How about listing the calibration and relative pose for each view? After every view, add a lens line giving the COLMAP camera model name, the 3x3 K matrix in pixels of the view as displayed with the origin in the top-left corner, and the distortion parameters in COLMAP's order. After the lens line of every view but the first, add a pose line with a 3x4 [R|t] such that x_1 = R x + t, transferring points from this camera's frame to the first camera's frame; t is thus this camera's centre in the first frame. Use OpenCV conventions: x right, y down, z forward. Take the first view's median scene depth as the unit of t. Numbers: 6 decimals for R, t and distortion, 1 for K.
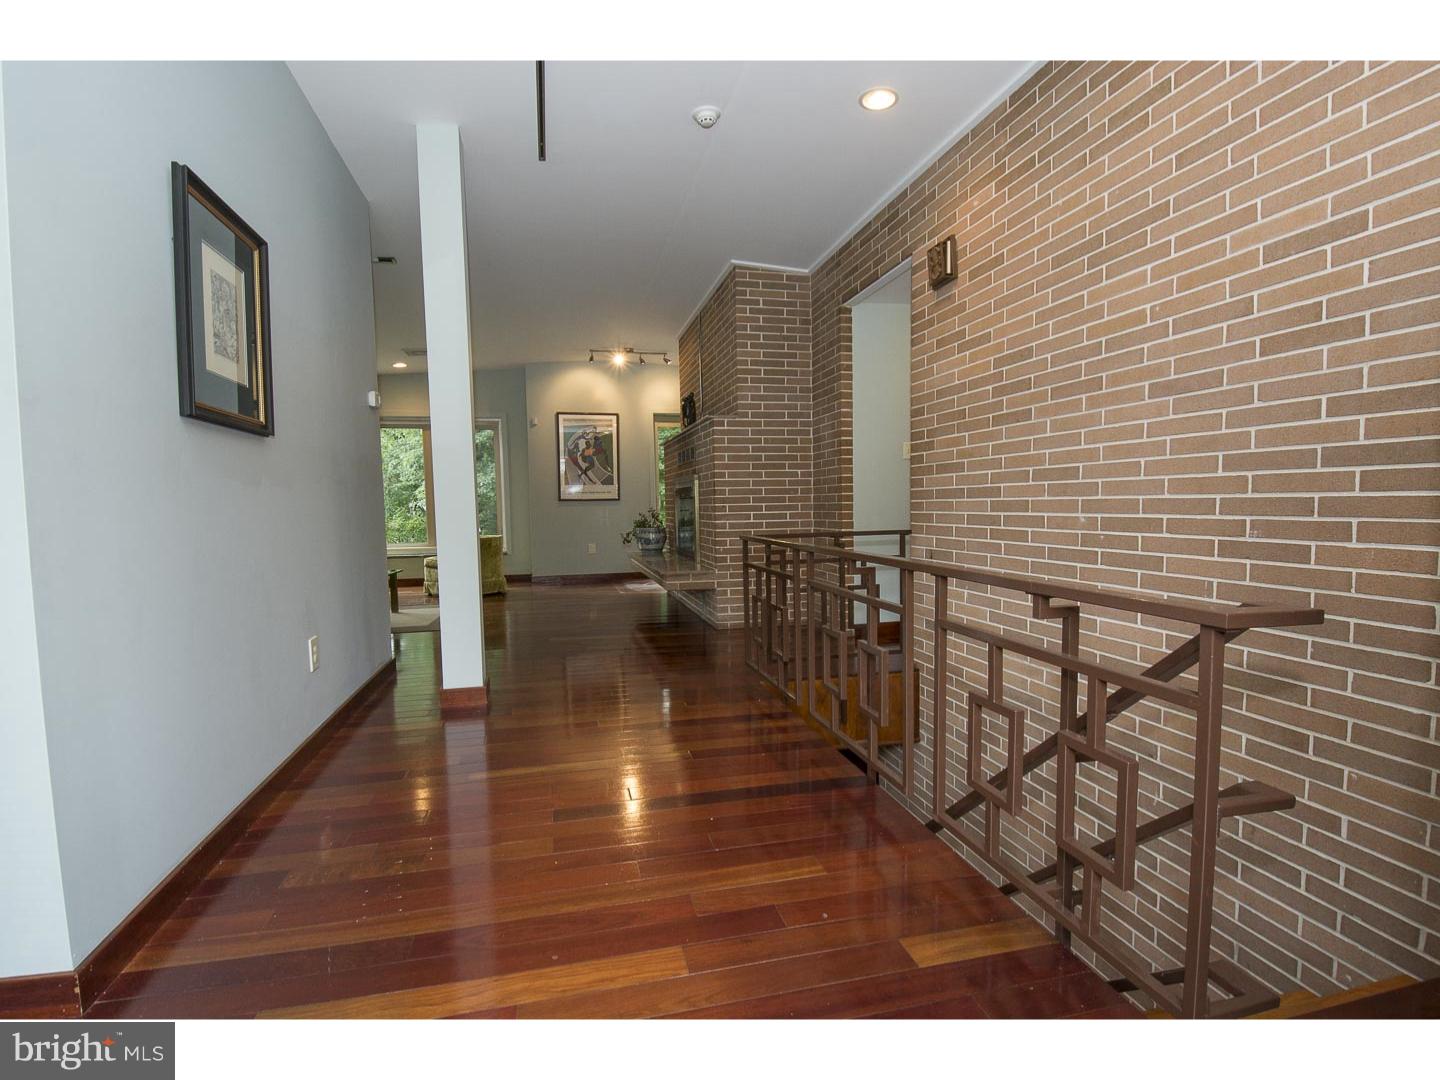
lens RADIAL K [[693.0, 0, 716.1], [0, 693.0, 546.4], [0, 0, 1]] dist [-0.002611, -0.001021]
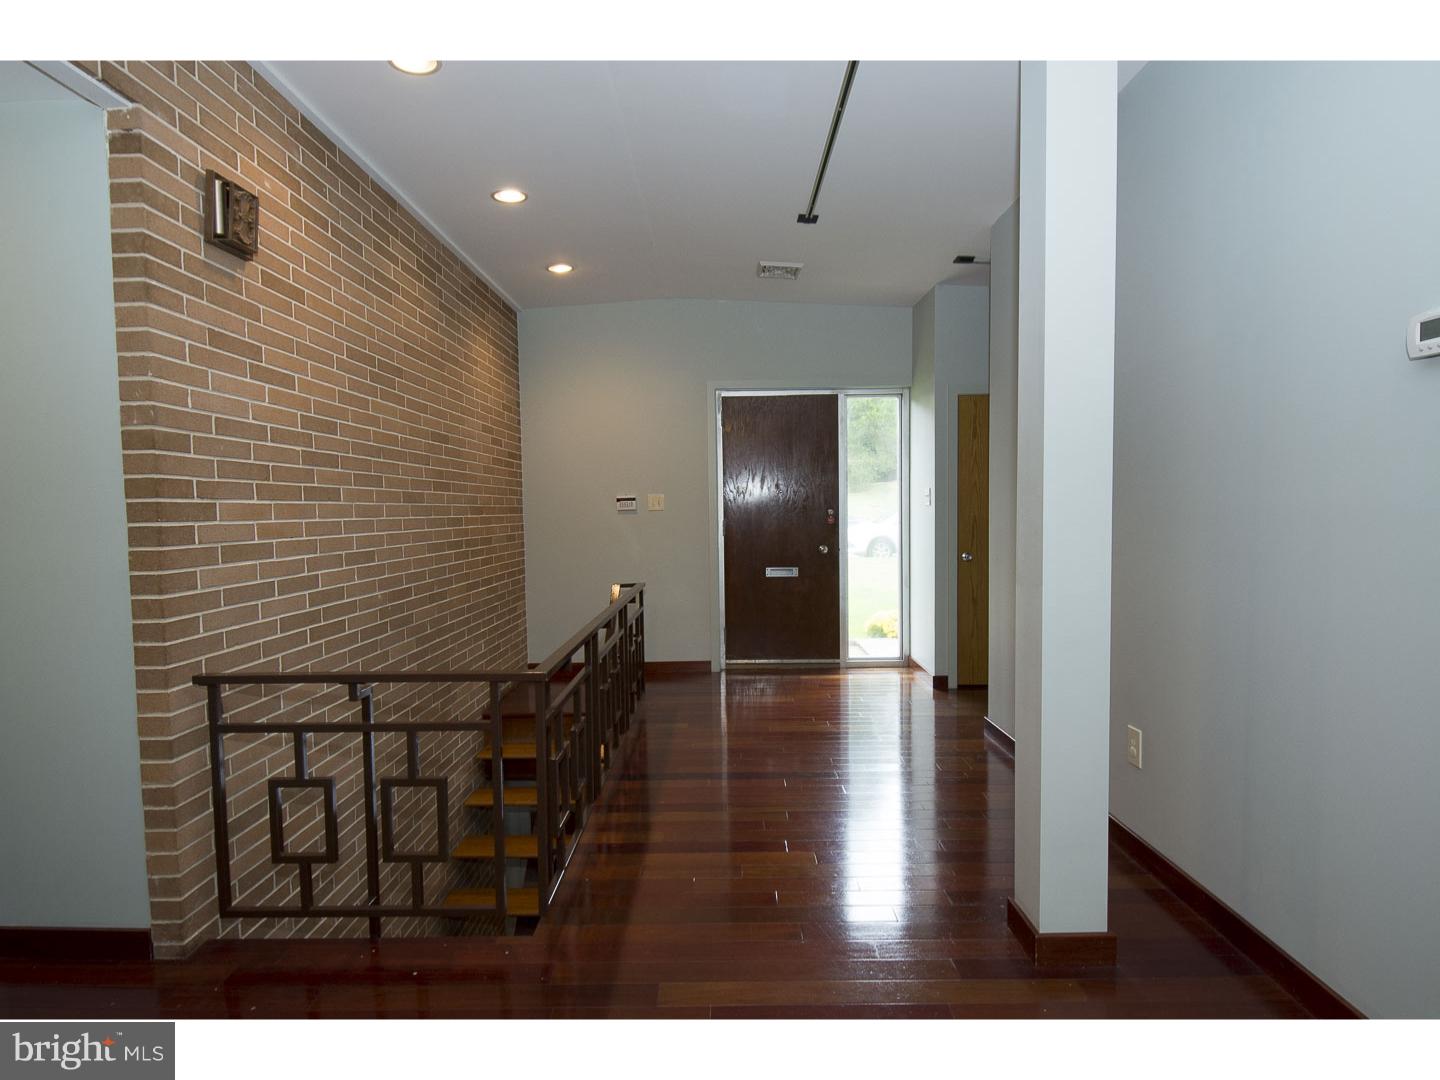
lens RADIAL K [[693.0, 0, 716.1], [0, 693.0, 546.4], [0, 0, 1]] dist [-0.002611, -0.001021]
pose [[-0.968836, 0.019332, 0.246947, -0.255181], [0.046542, 0.993401, 0.104828, -0.186687], [-0.243291, 0.113054, -0.963342, 1.698886]]
